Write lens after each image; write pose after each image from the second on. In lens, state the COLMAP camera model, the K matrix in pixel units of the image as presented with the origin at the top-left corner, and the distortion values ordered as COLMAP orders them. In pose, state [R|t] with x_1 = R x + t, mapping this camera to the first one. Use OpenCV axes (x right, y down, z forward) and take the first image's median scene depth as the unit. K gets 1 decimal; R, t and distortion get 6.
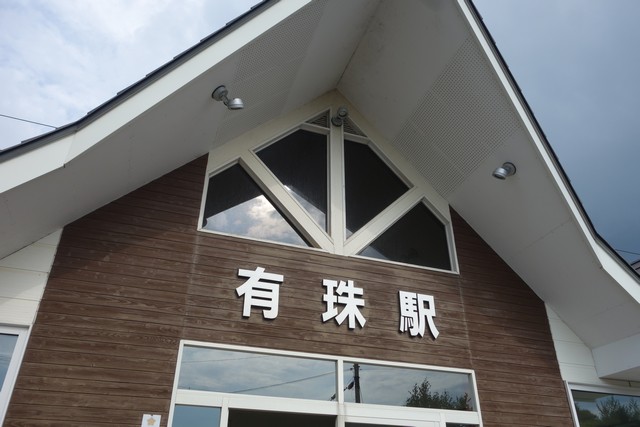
lens RADIAL K [[502.7, 0, 321.6], [0, 502.7, 211.3], [0, 0, 1]] dist [0.000091, -0.004758]
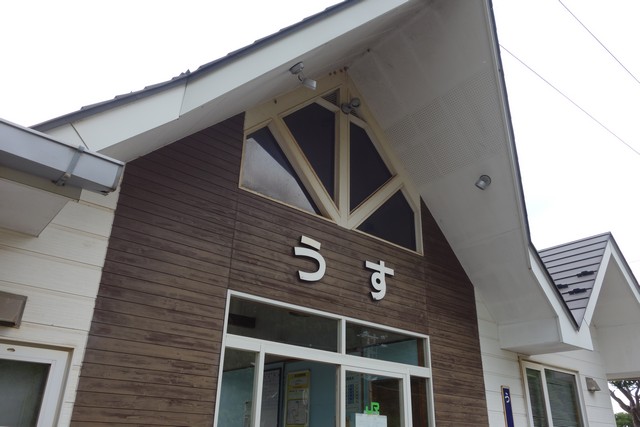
lens RADIAL K [[502.7, 0, 326.6], [0, 502.7, 200.3], [0, 0, 1]] dist [0.000091, -0.004758]
pose [[0.929391, 0.175694, 0.324598, -0.381726], [-0.207213, 0.976138, 0.064946, -0.039235], [-0.305442, -0.127621, 0.943620, -0.057813]]
